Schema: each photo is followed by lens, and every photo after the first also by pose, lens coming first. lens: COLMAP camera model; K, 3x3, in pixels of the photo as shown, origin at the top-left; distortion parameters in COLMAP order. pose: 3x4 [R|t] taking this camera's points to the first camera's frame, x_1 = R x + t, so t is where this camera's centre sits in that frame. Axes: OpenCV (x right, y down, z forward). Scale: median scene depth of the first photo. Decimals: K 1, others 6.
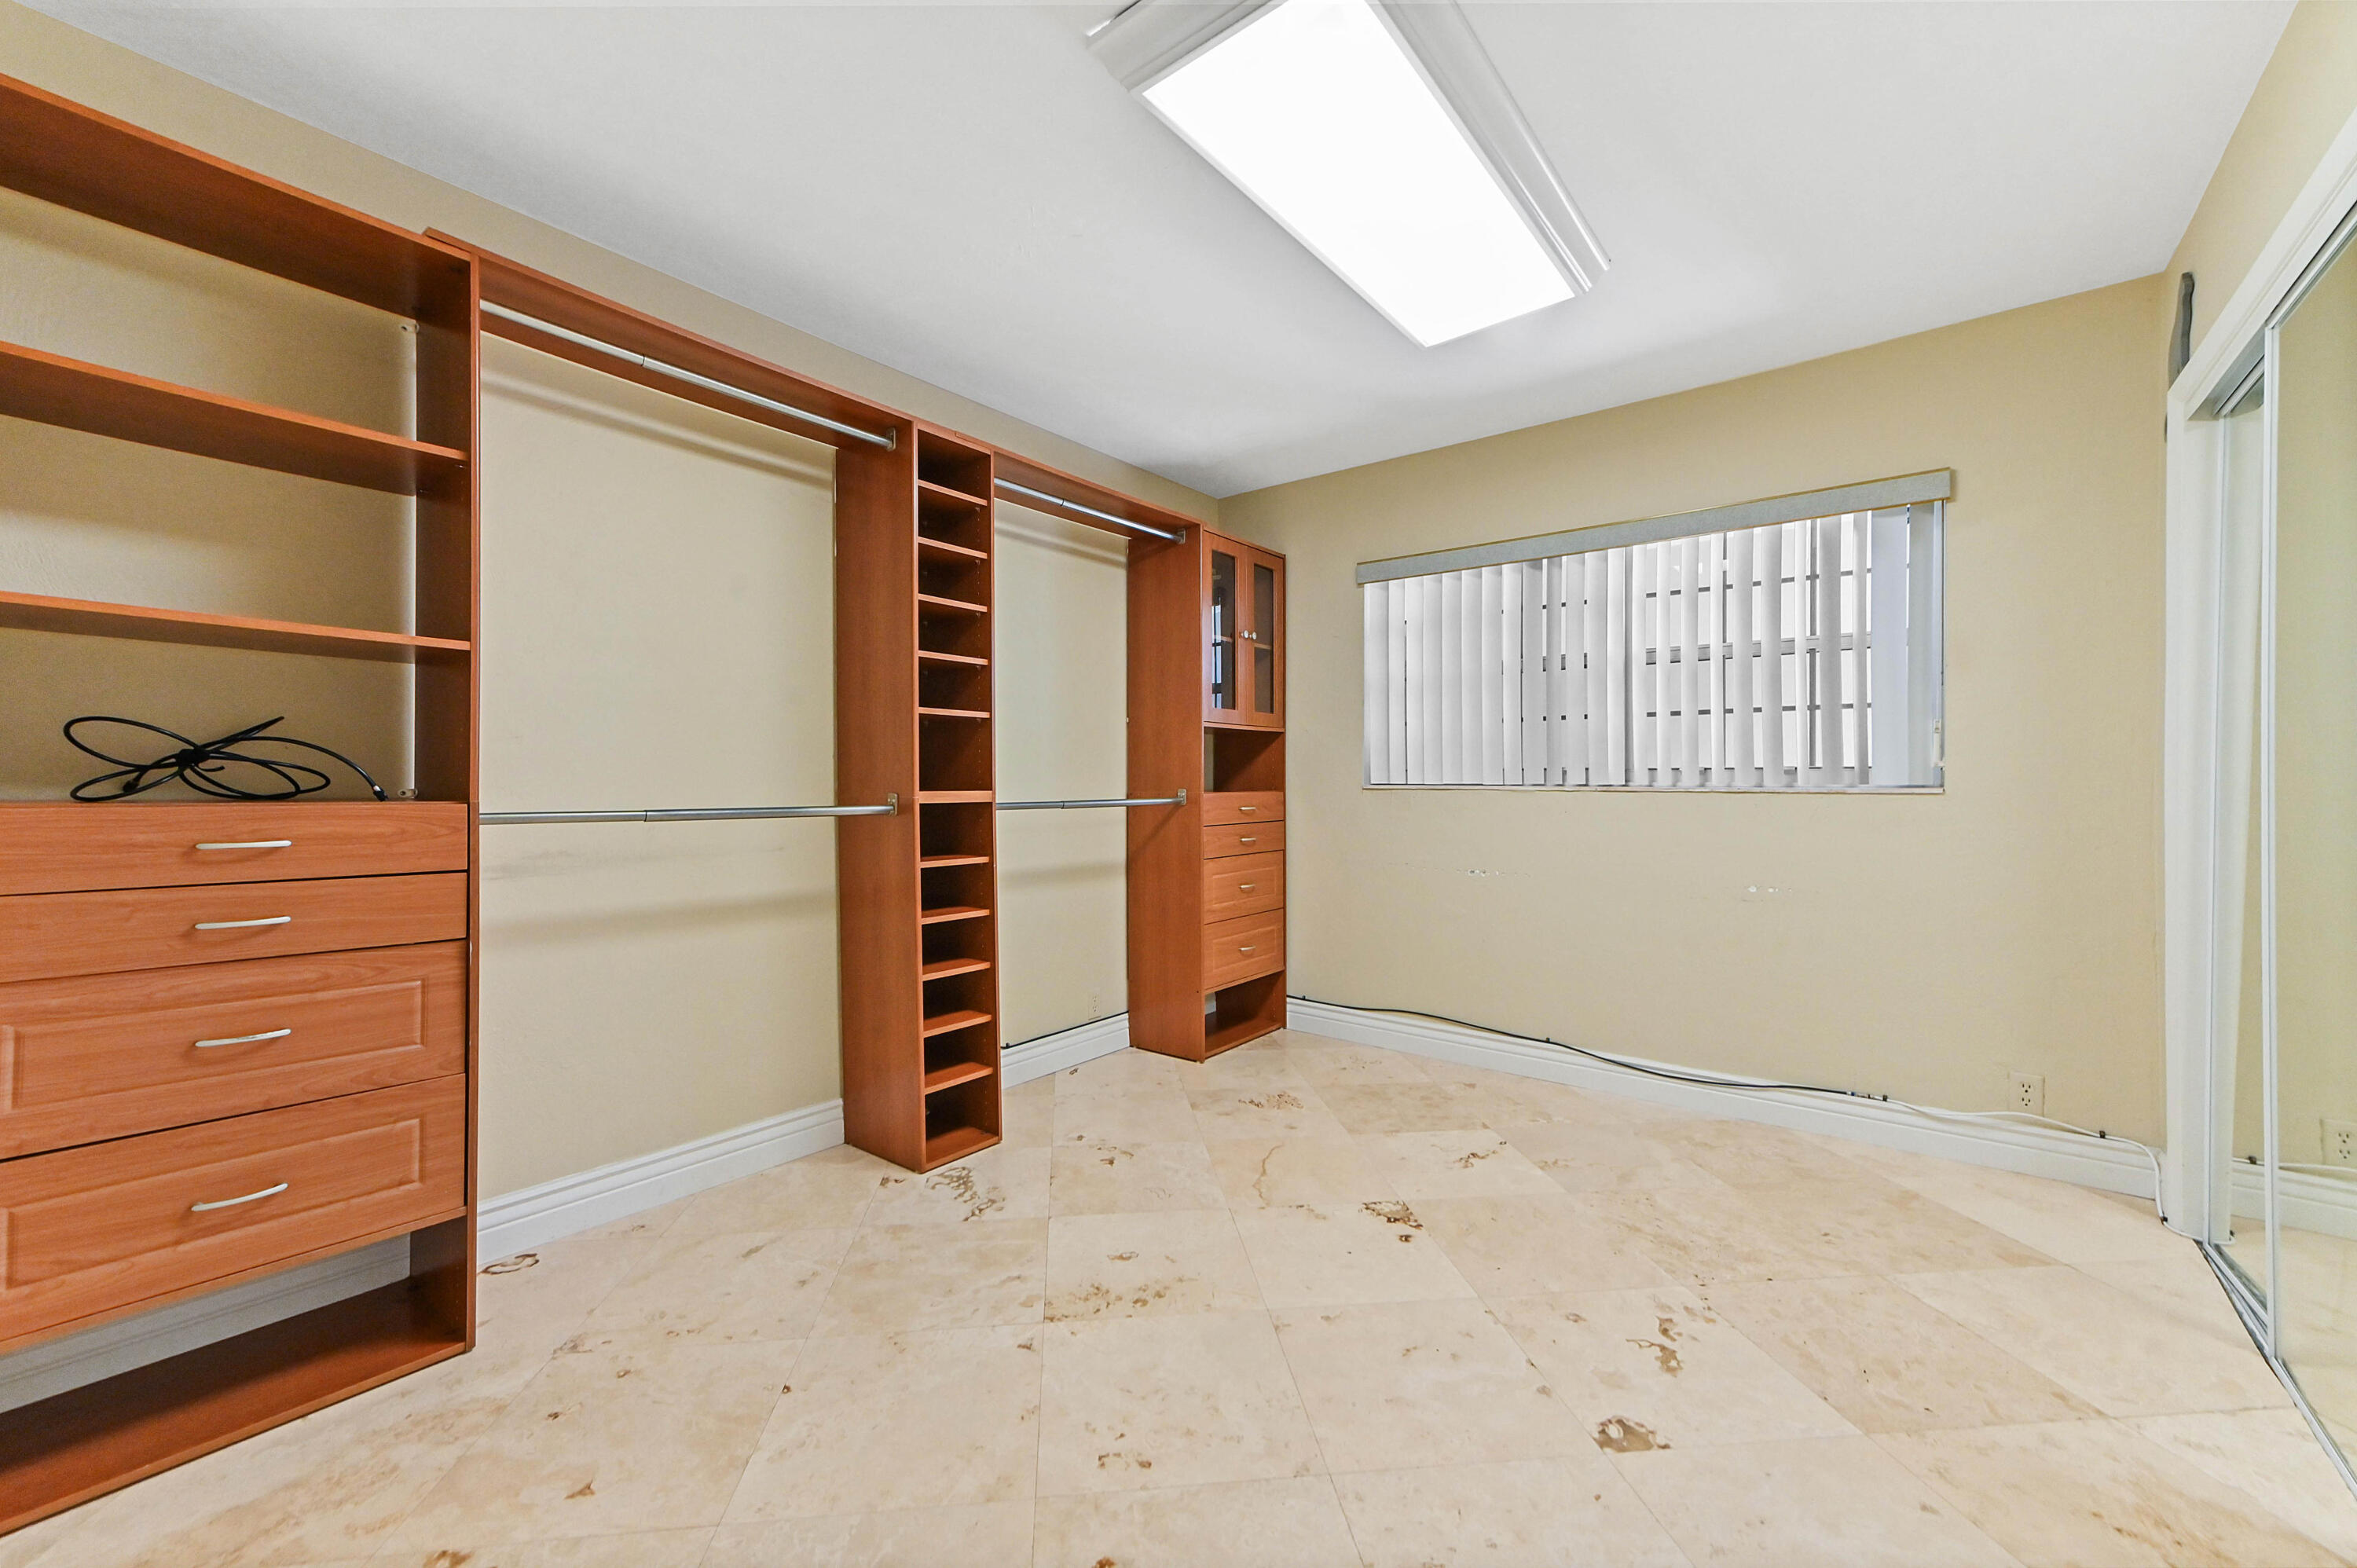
lens RADIAL K [[937.6, 0, 1163.5], [0, 937.6, 788.4], [0, 0, 1]] dist [0.011523, -0.001057]
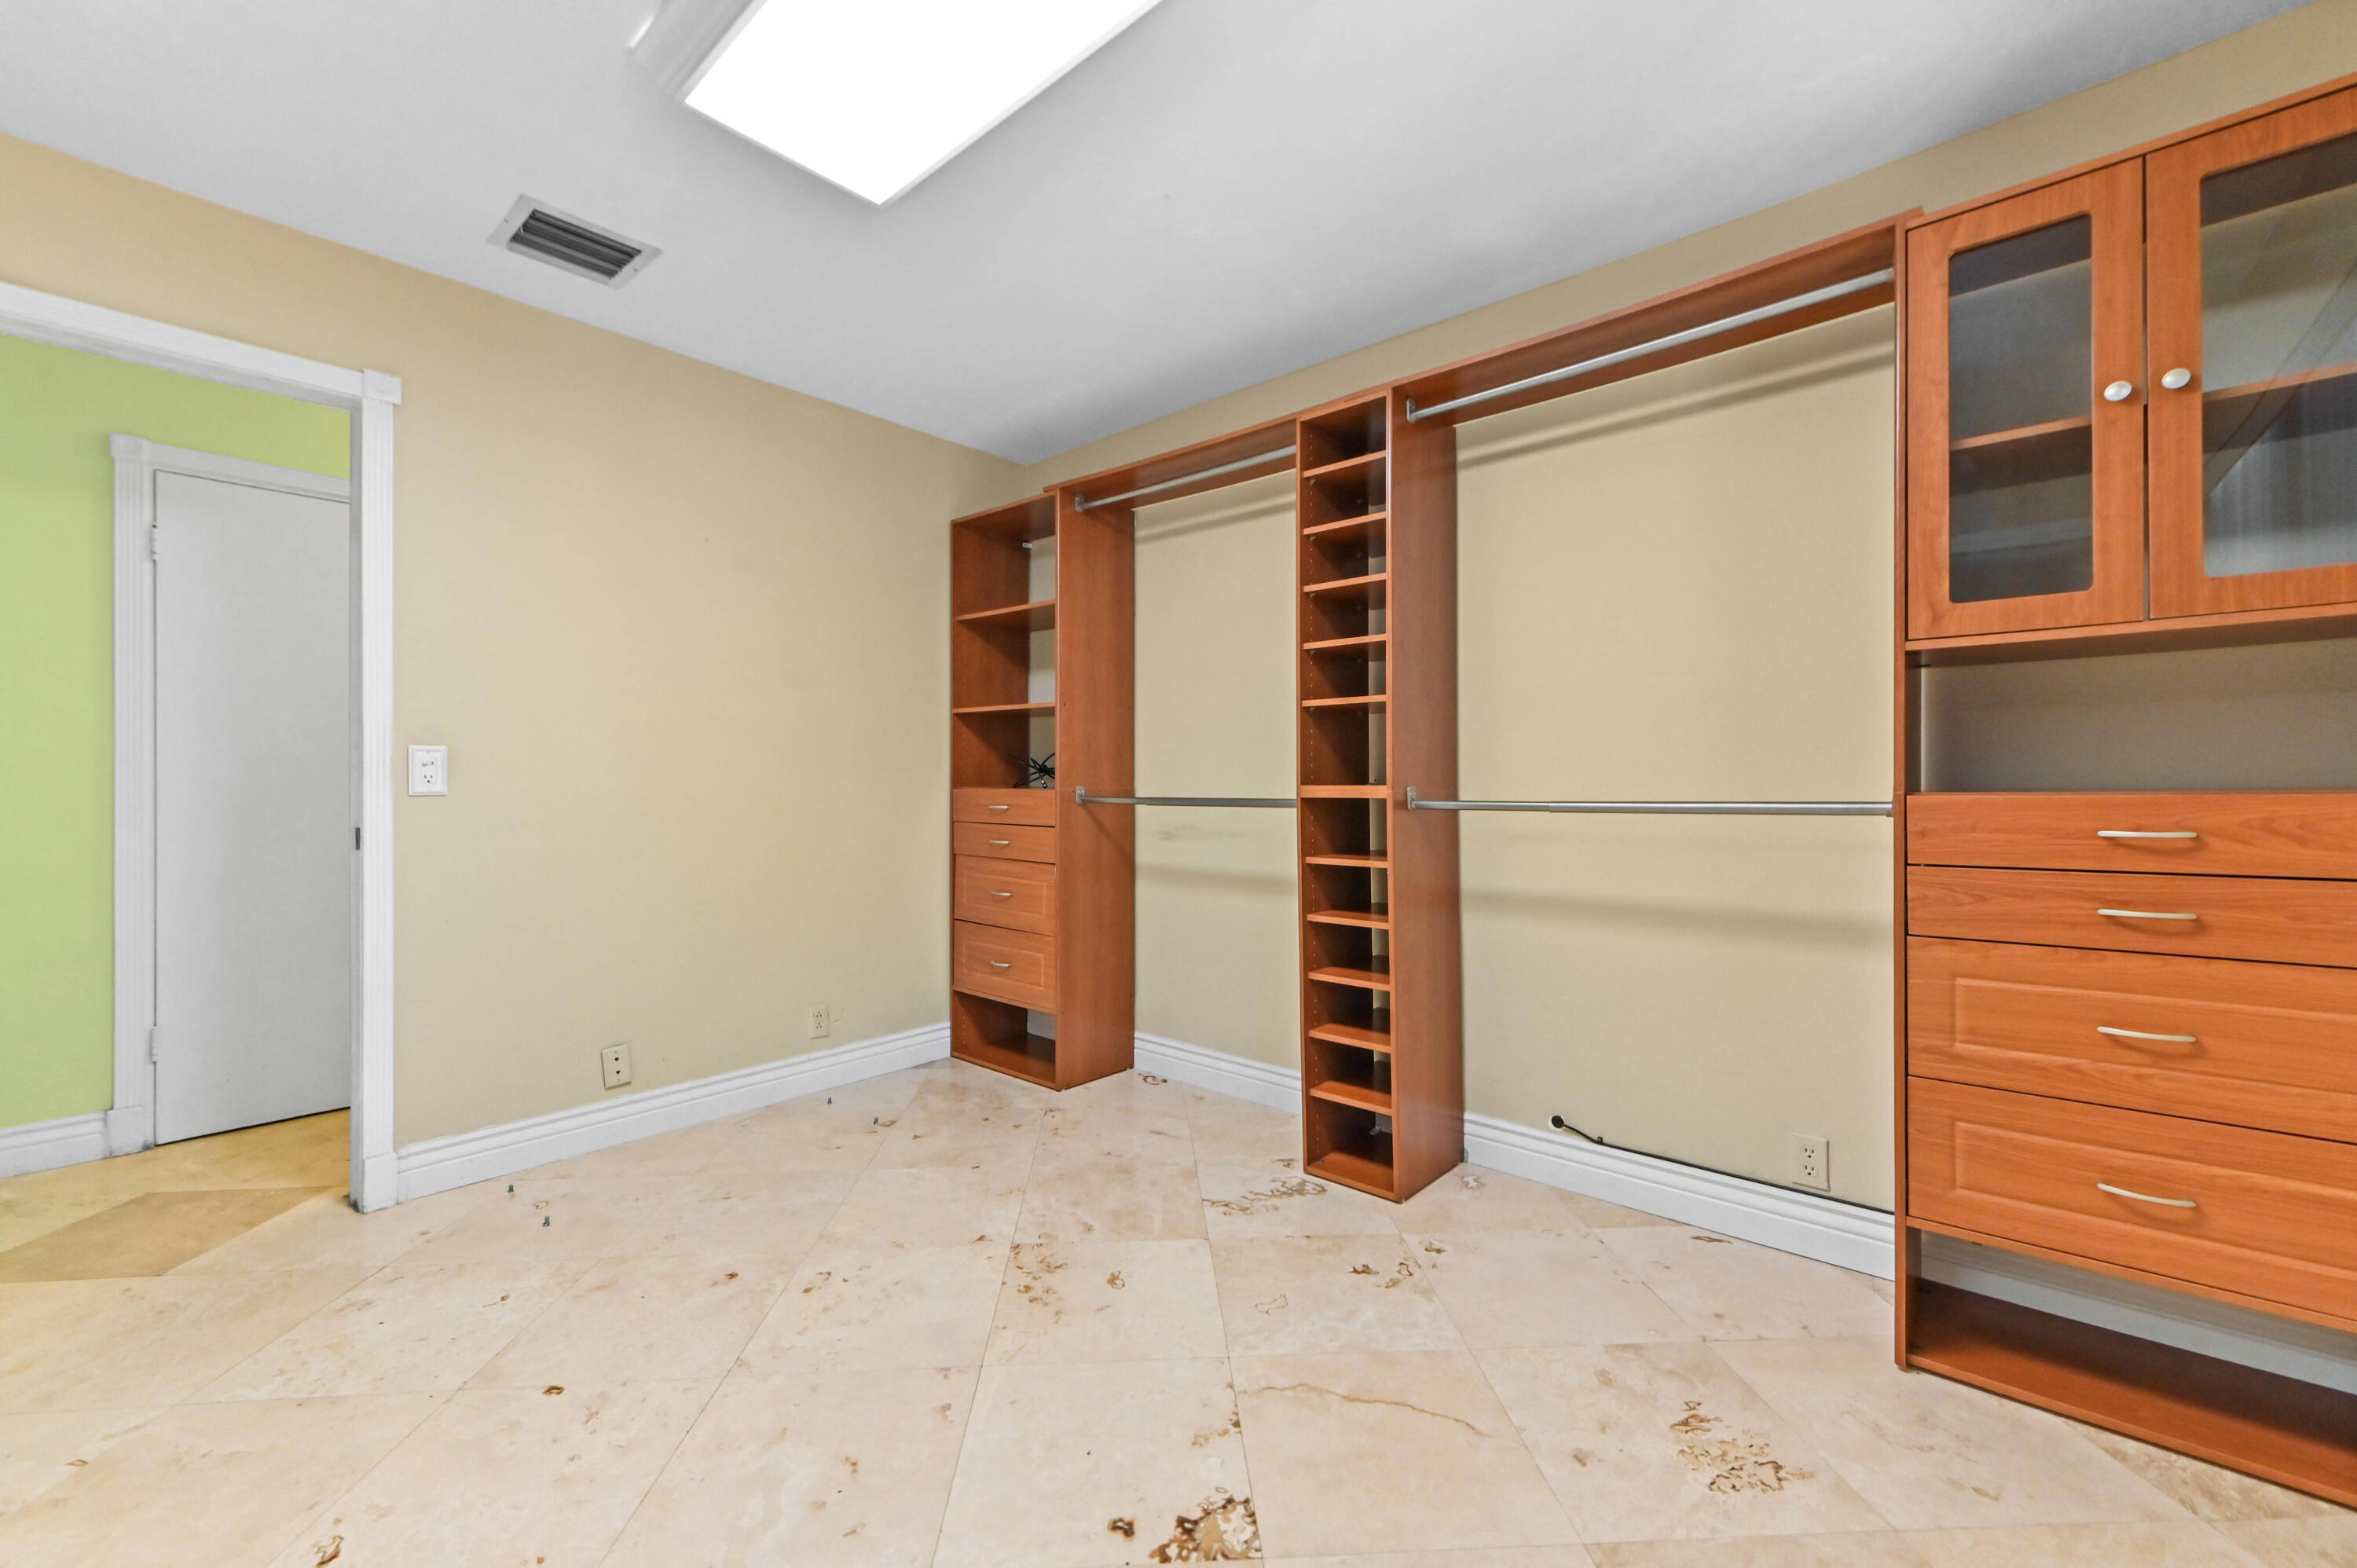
lens RADIAL K [[937.6, 0, 1166.6], [0, 937.6, 783.3], [0, 0, 1]] dist [0.011523, -0.001057]
pose [[-0.057470, -0.000219, -0.998347, 0.802997], [-0.001350, 0.999999, -0.000142, 0.001394], [0.998346, 0.001340, -0.057470, 0.993668]]
